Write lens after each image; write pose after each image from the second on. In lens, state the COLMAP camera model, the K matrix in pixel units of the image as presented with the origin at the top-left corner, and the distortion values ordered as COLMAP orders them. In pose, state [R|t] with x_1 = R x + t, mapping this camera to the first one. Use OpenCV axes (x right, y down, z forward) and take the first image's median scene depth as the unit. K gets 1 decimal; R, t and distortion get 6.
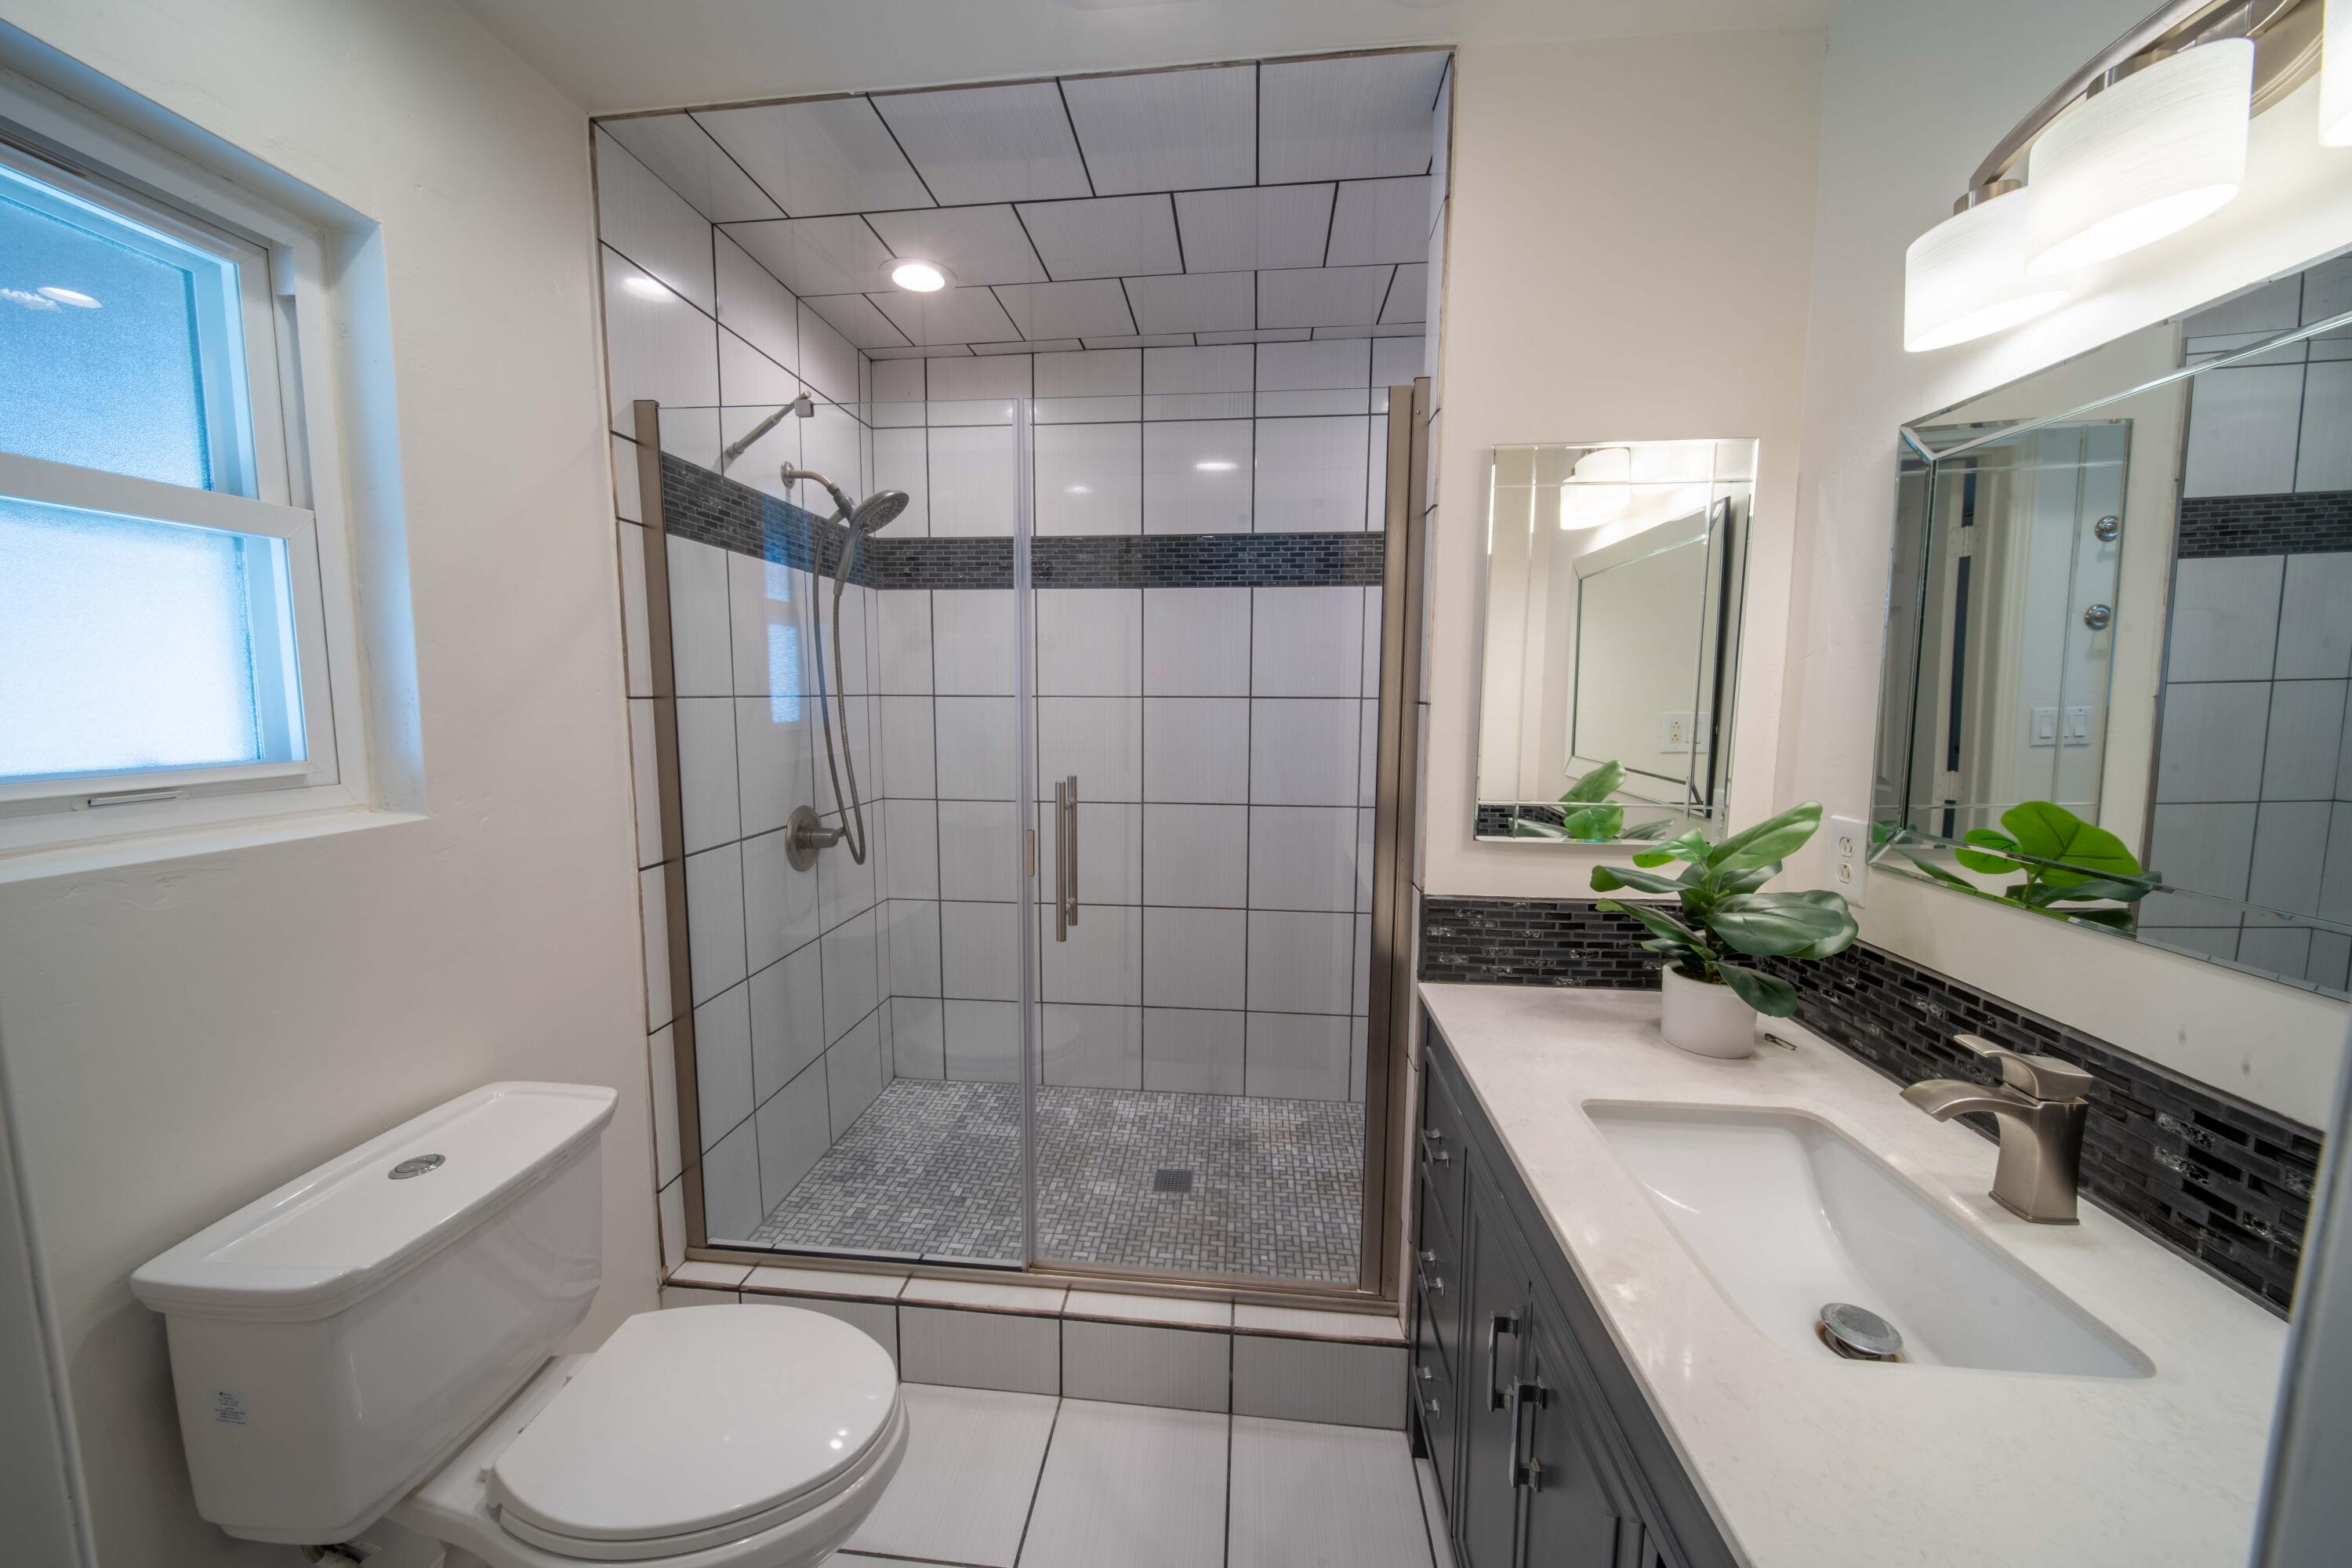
lens RADIAL K [[829.3, 0, 1161.5], [0, 829.3, 772.4], [0, 0, 1]] dist [0.000675, 0.000019]
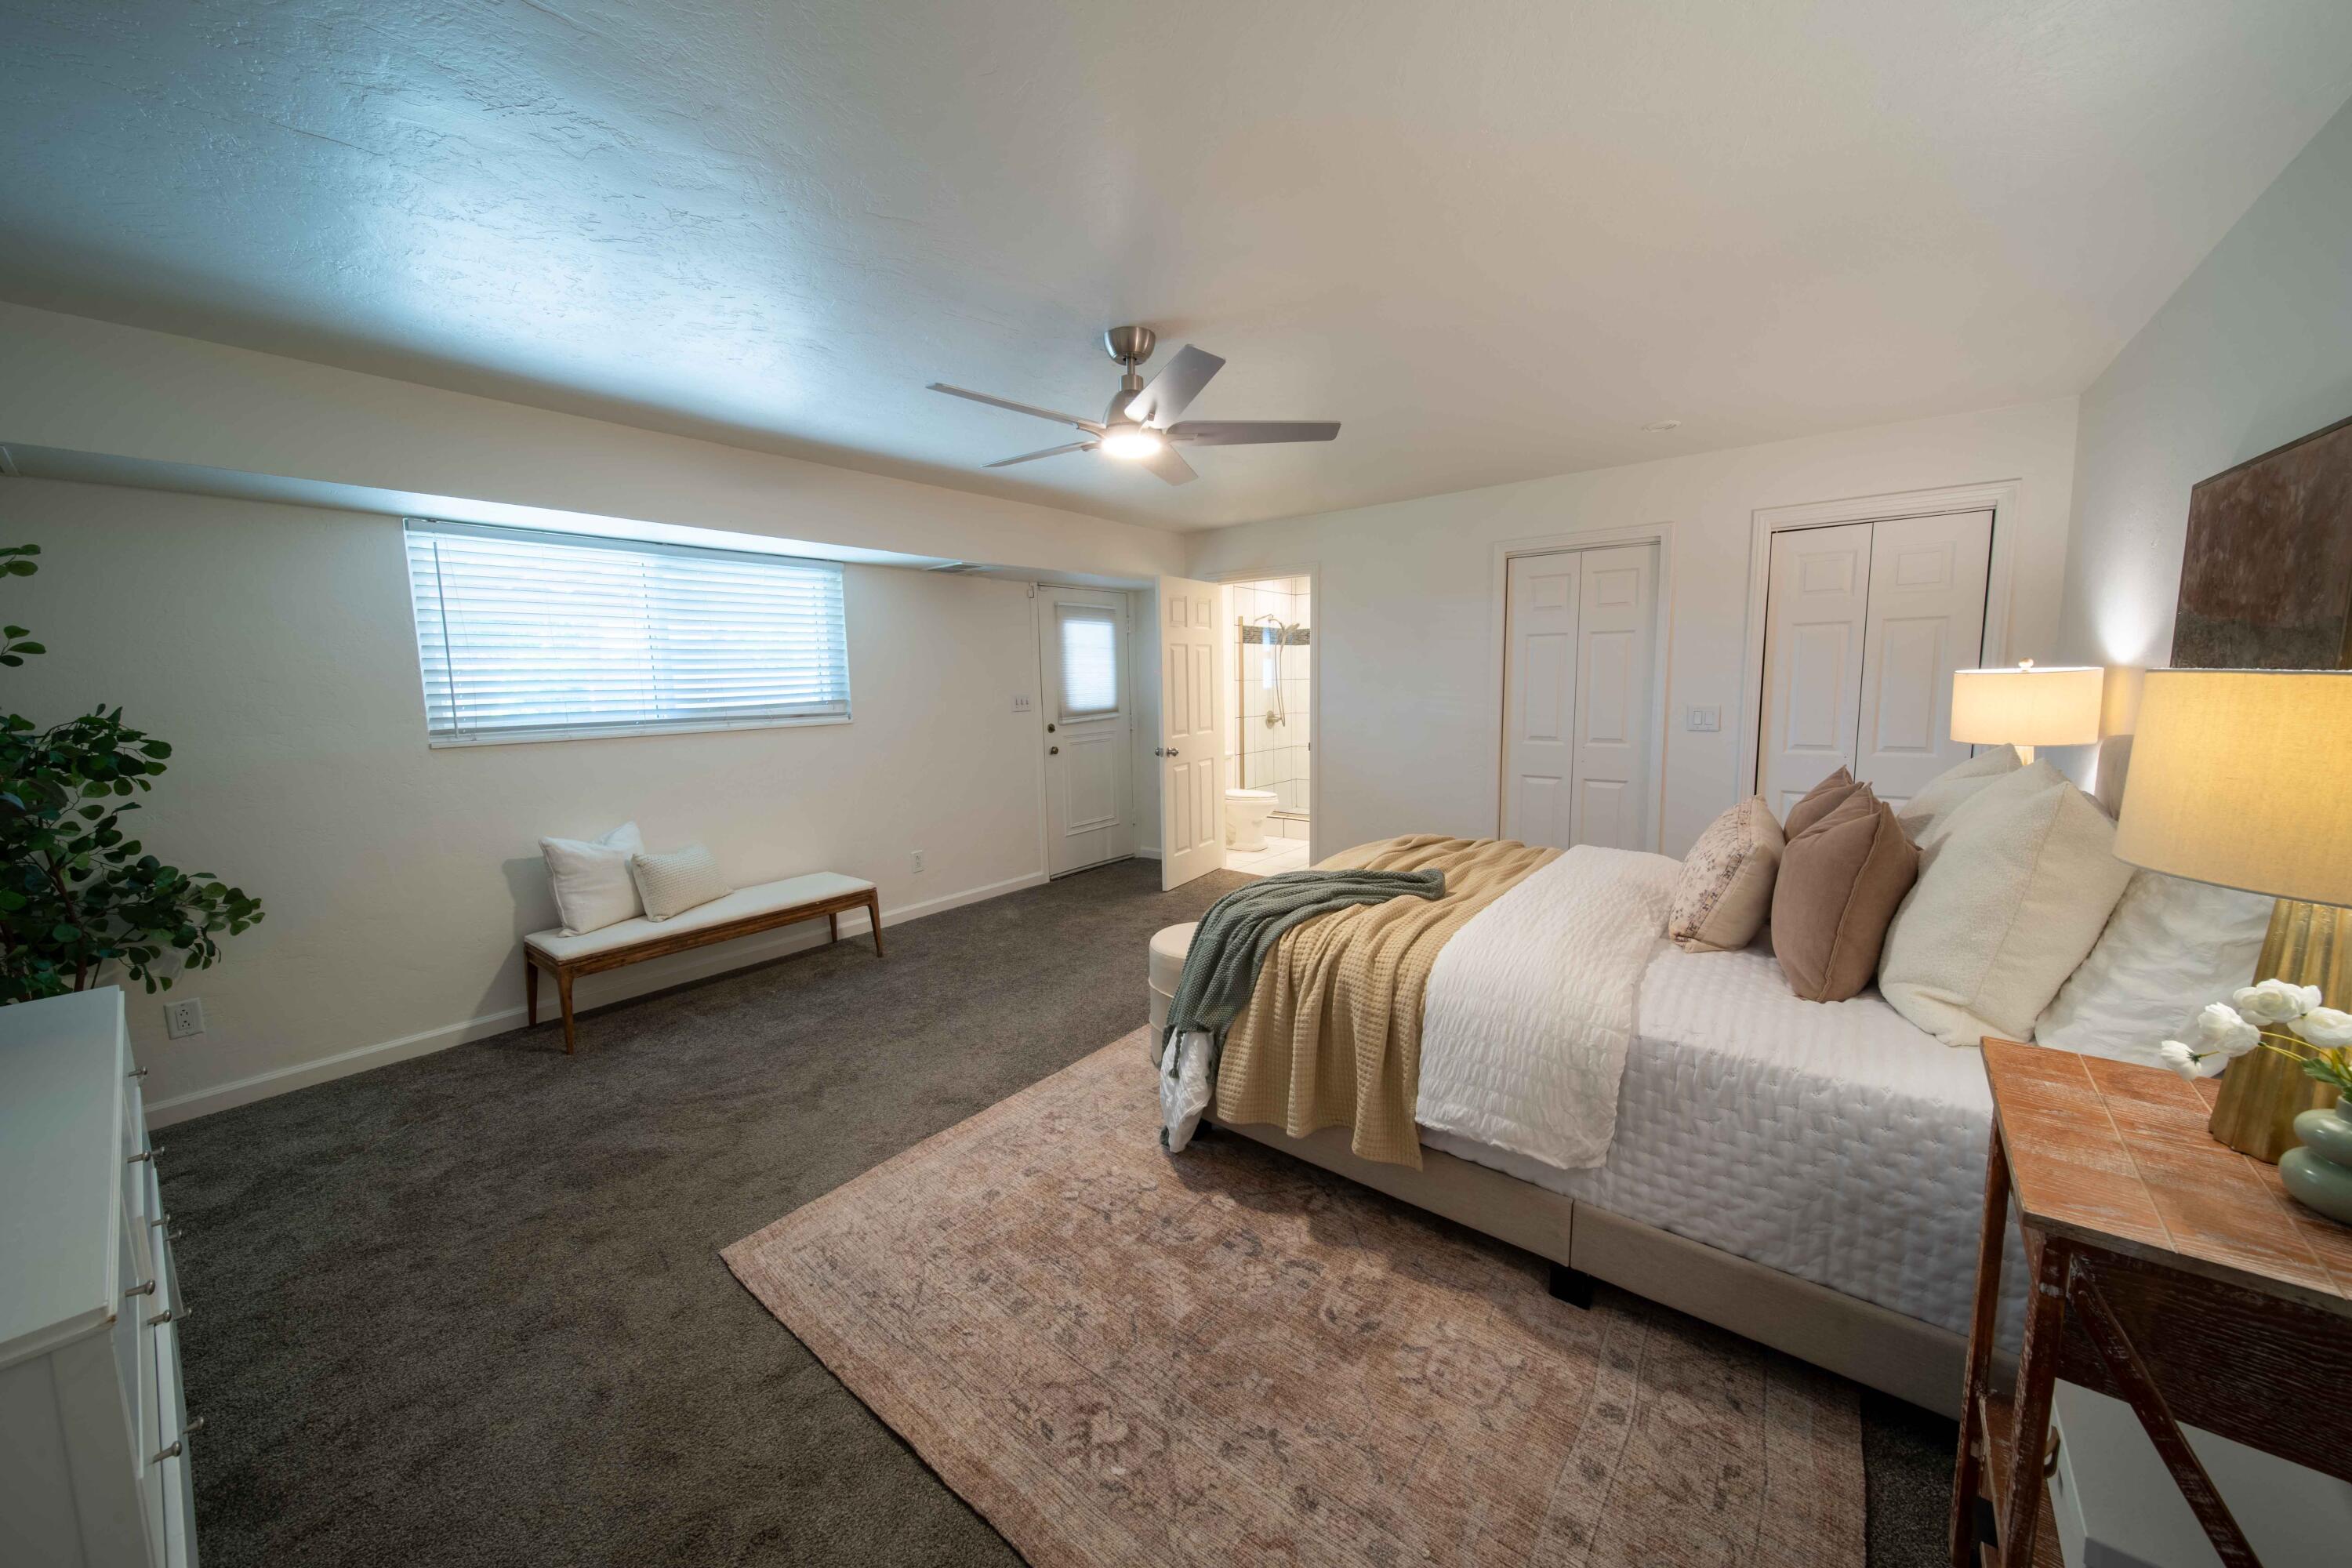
lens RADIAL K [[829.3, 0, 1161.5], [0, 829.3, 772.4], [0, 0, 1]] dist [0.000675, 0.000019]
pose [[0.844026, 0.041468, -0.534697, 1.109269], [-0.031965, 0.999123, 0.027029, 0.228215], [0.535349, -0.005722, 0.844612, -2.303223]]
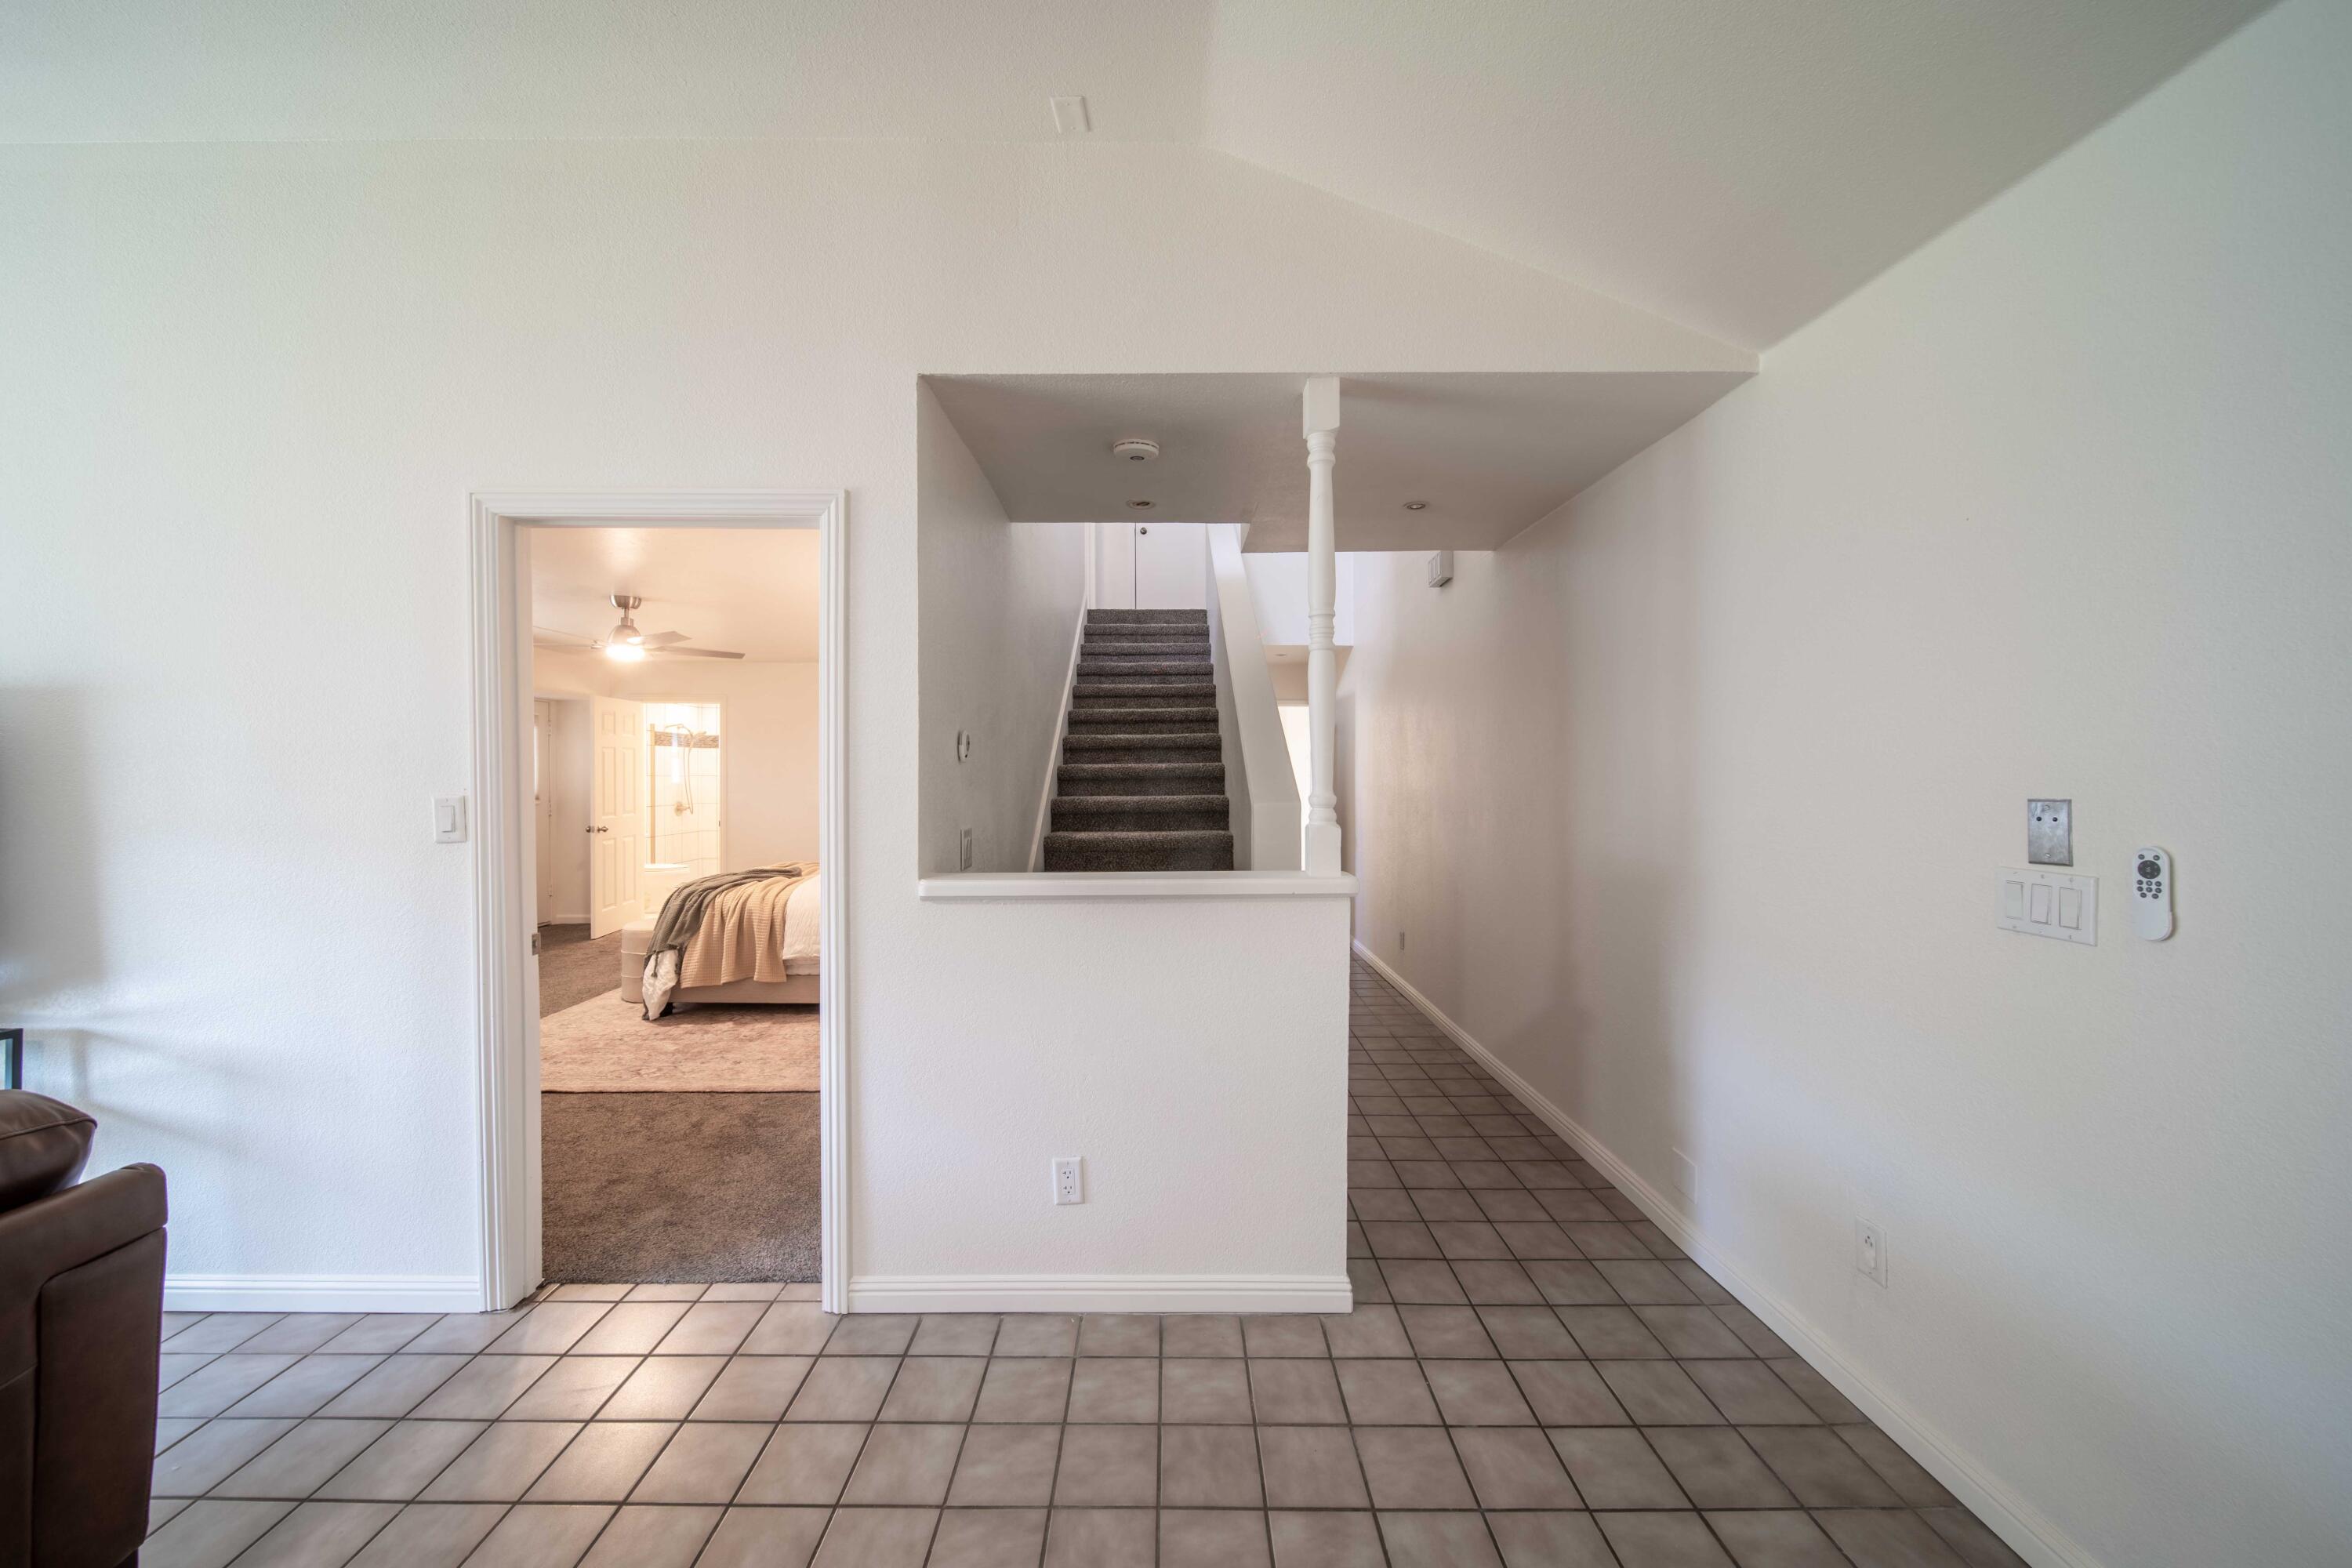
lens RADIAL K [[850.0, 0, 1176.0], [0, 850.0, 784.0], [0, 0, 1]] dist [0.000649, 0.000008]
pose [[0.992745, -0.001735, 0.120222, 1.627202], [0.012337, 0.996088, -0.087501, 0.375857], [-0.119600, 0.088350, 0.988883, -3.746861]]
